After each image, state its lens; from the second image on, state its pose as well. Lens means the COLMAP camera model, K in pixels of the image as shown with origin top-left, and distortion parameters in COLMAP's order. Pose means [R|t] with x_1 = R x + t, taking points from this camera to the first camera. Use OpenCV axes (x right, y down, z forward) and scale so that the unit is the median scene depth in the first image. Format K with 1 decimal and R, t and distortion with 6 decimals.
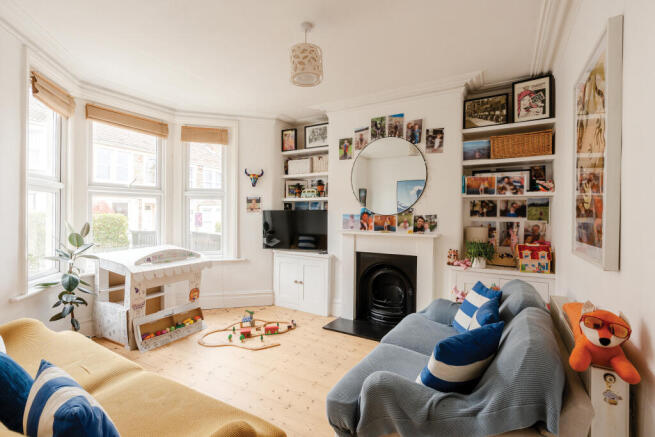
lens RADIAL K [[304.2, 0, 327.1], [0, 304.2, 214.9], [0, 0, 1]] dist [-0.000921, 0.000036]
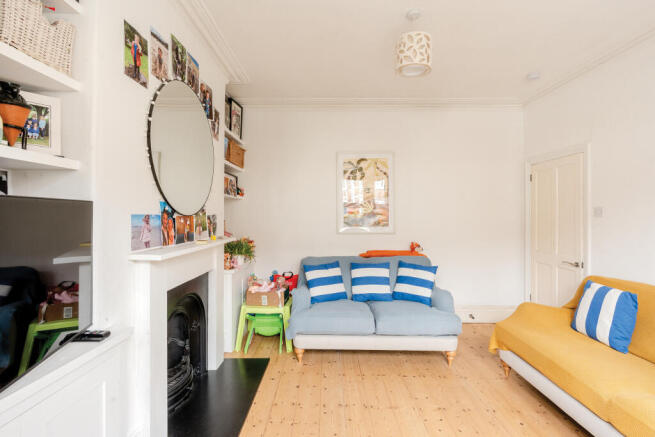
lens RADIAL K [[304.2, 0, 327.2], [0, 304.2, 215.1], [0, 0, 1]] dist [-0.000921, 0.000036]
pose [[-0.505345, -0.005983, 0.862896, -0.431934], [0.011308, 0.999844, 0.013555, -0.003859], [-0.862843, 0.016607, -0.505199, 0.997245]]
